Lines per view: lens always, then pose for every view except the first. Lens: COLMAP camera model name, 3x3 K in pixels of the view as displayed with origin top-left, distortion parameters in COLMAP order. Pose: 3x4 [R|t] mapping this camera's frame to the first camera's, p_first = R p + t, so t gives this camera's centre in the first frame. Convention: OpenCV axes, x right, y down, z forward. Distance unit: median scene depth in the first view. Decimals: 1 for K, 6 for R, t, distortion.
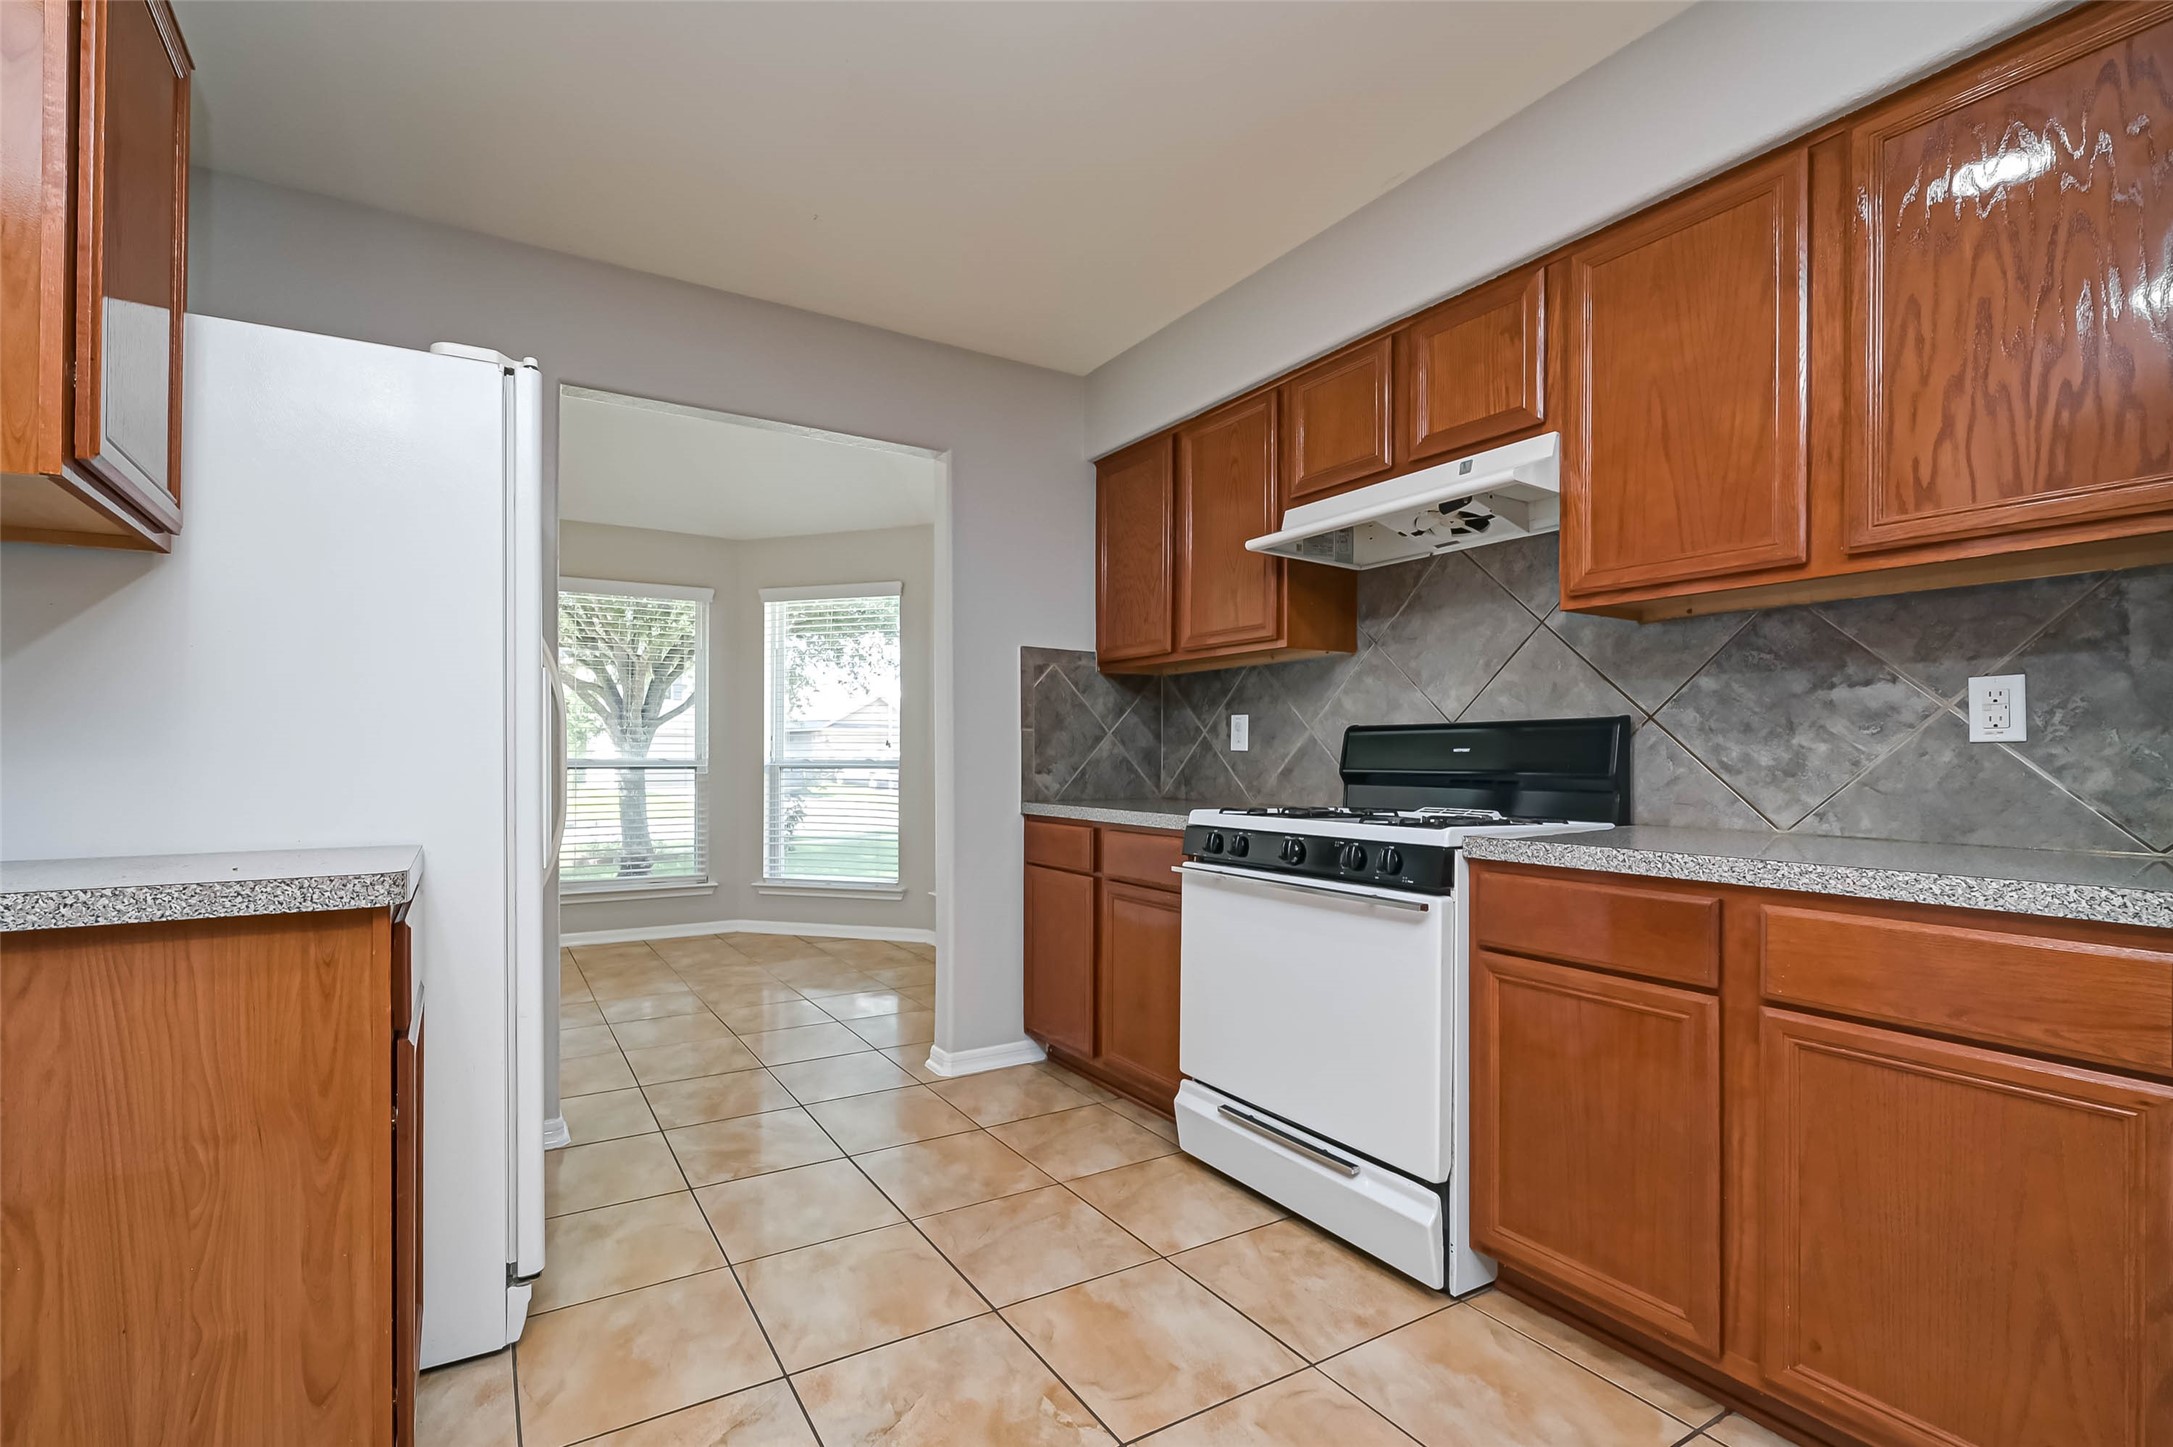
lens RADIAL K [[943.9, 0, 1080.5], [0, 943.9, 752.7], [0, 0, 1]] dist [-0.001192, -0.000105]
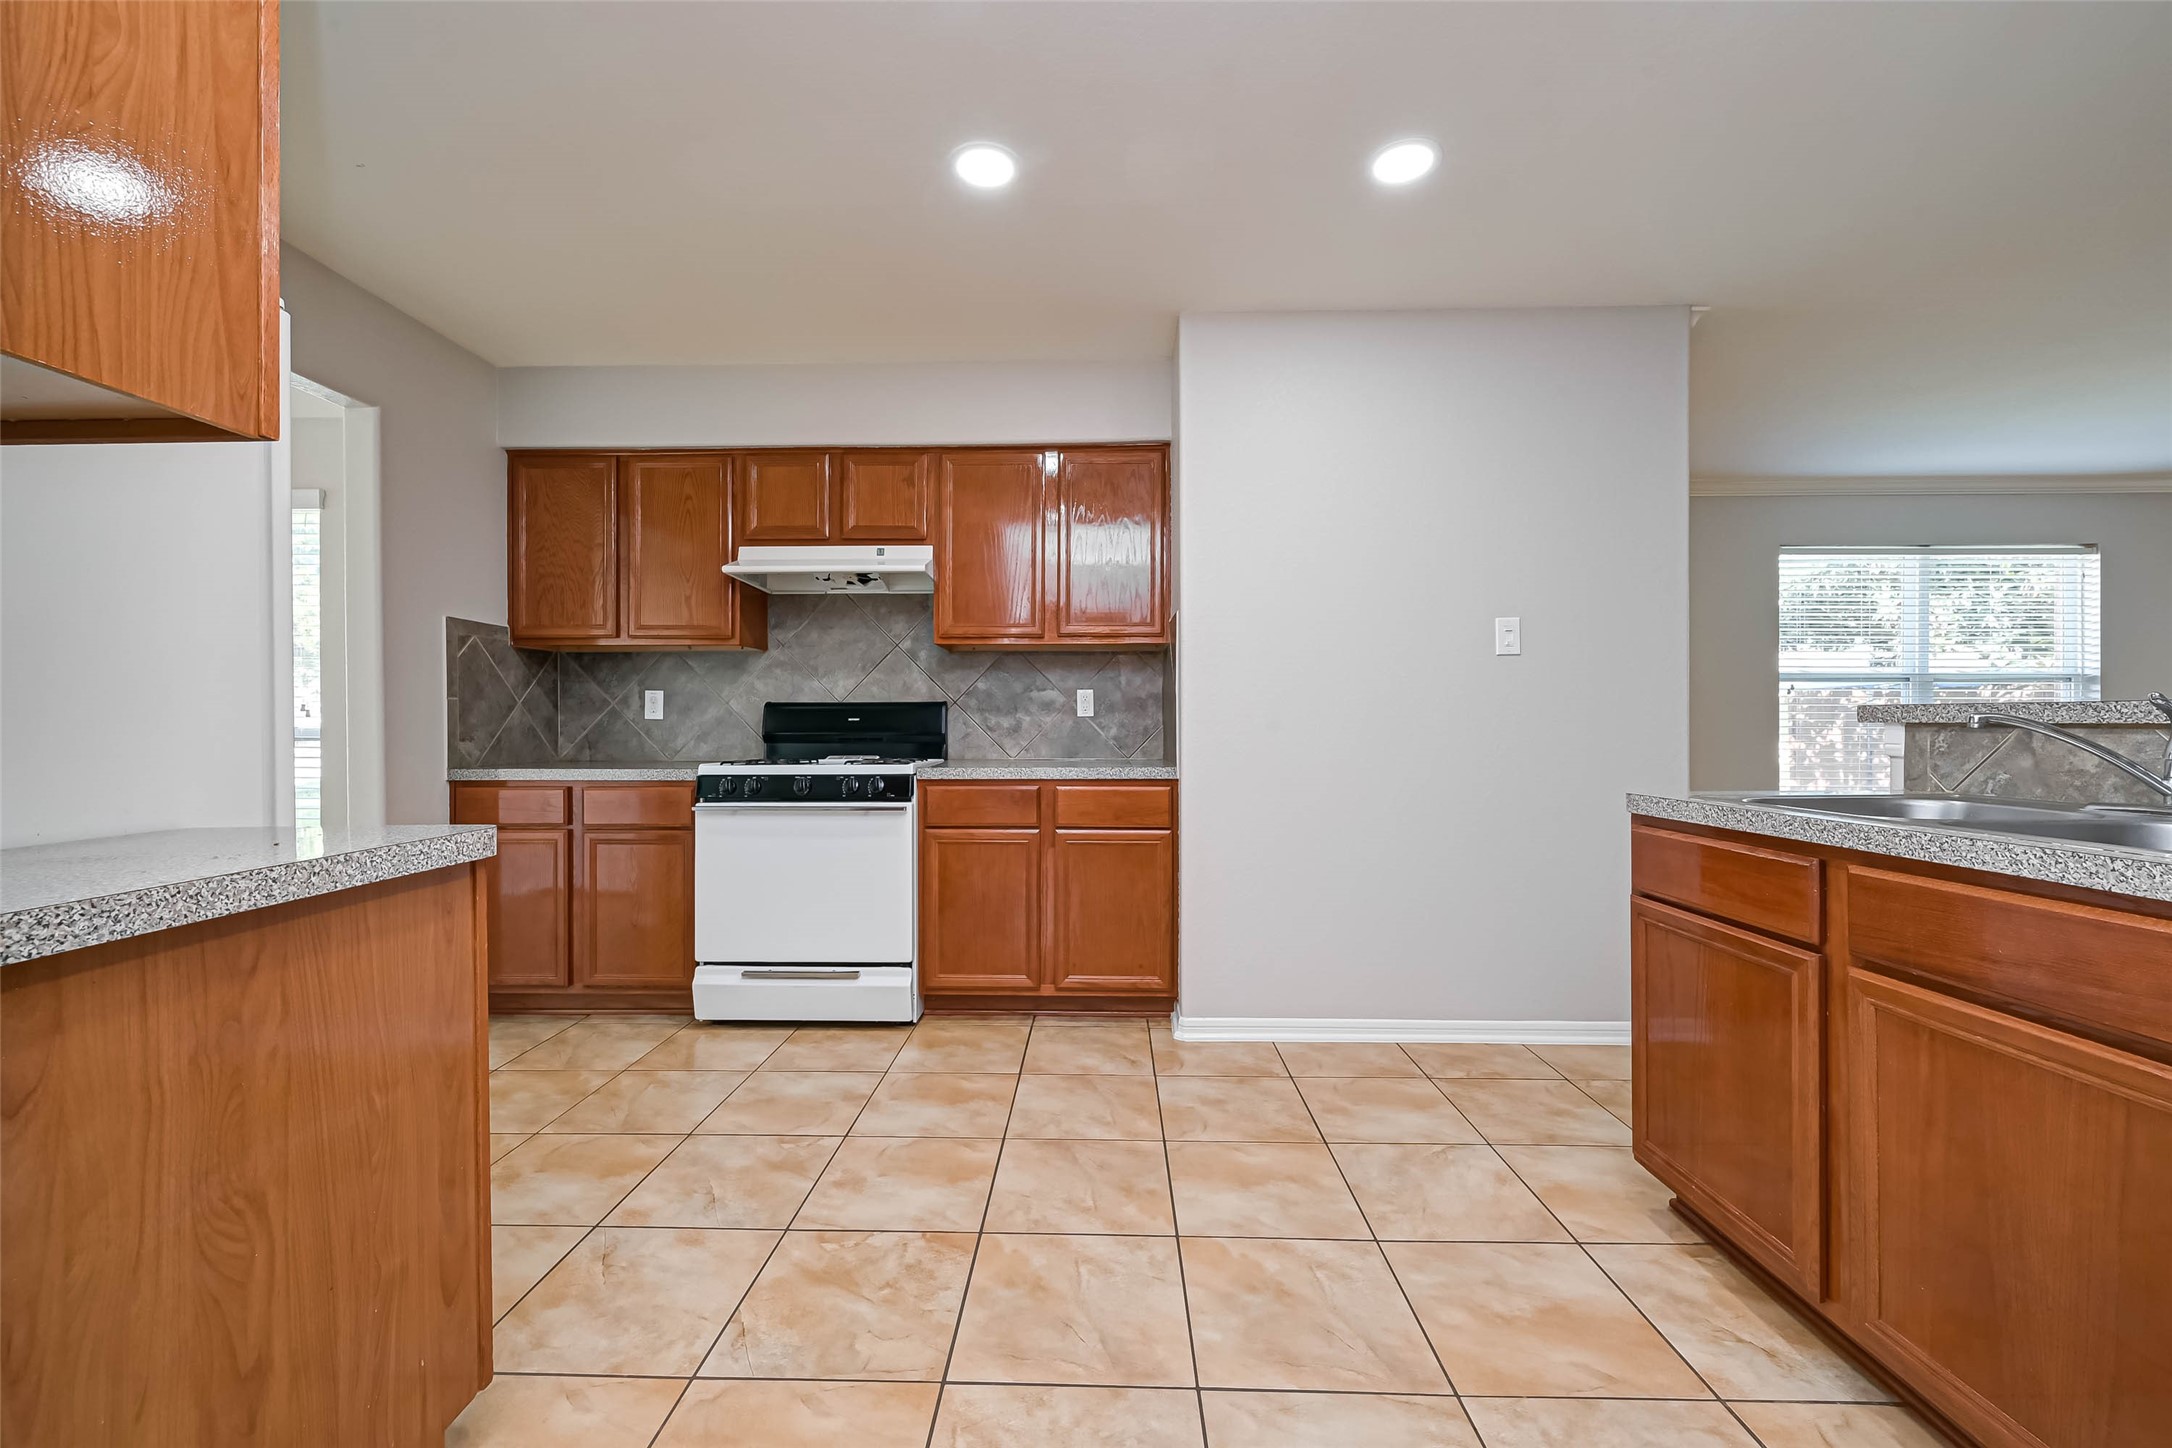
lens RADIAL K [[859.5, 0, 1086.0], [0, 859.5, 724.0], [0, 0, 1]] dist [-0.001032, -0.000036]
pose [[0.504142, -0.003832, 0.863612, -0.686289], [-0.000524, 0.999989, 0.004743, -0.001982], [-0.863621, -0.002844, 0.504134, -0.086274]]
